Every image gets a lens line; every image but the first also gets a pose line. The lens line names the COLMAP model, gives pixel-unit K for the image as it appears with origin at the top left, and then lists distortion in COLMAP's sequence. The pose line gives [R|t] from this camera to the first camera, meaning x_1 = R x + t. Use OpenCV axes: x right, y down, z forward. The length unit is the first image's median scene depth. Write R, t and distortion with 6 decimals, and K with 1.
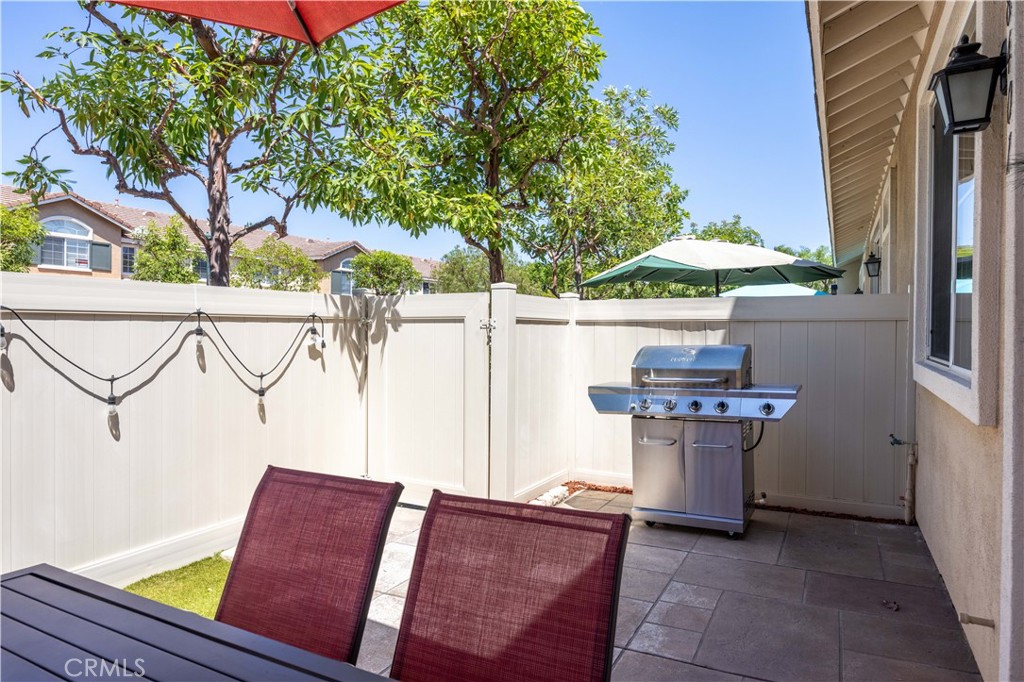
lens RADIAL K [[636.2, 0, 512.0], [0, 636.2, 341.0], [0, 0, 1]] dist [-0.002000, 0.000003]
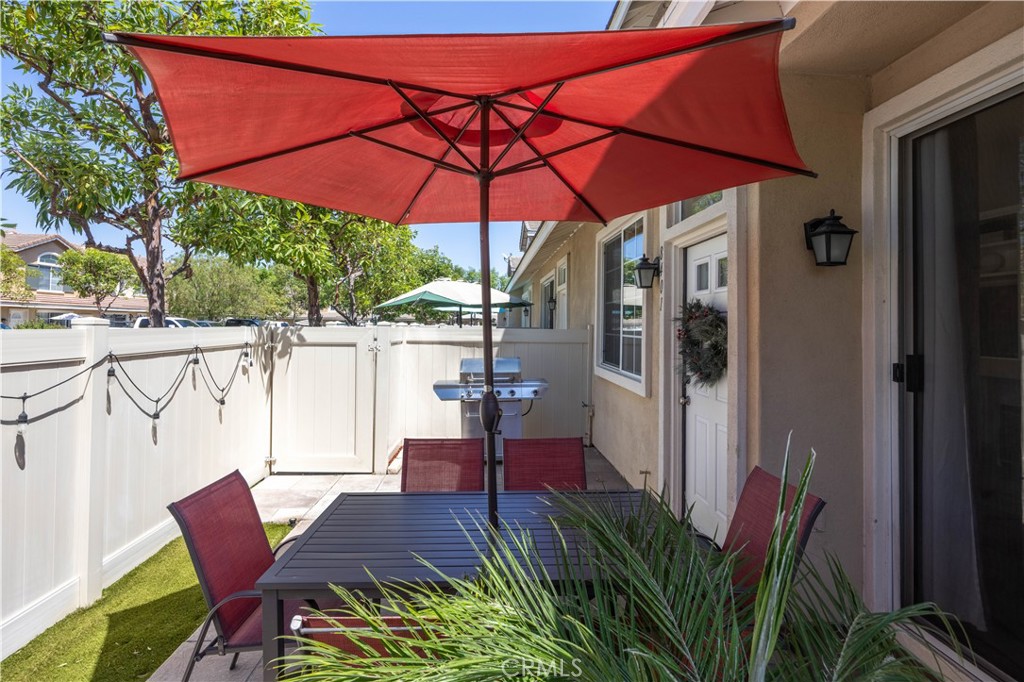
lens RADIAL K [[533.1, 0, 506.8], [0, 533.1, 310.9], [0, 0, 1]] dist [0.003613, 0.000706]
pose [[0.863446, 0.018646, 0.504096, -0.438910], [0.000603, 0.999278, -0.037996, -0.070529], [-0.504440, 0.033112, 0.862811, -0.311471]]
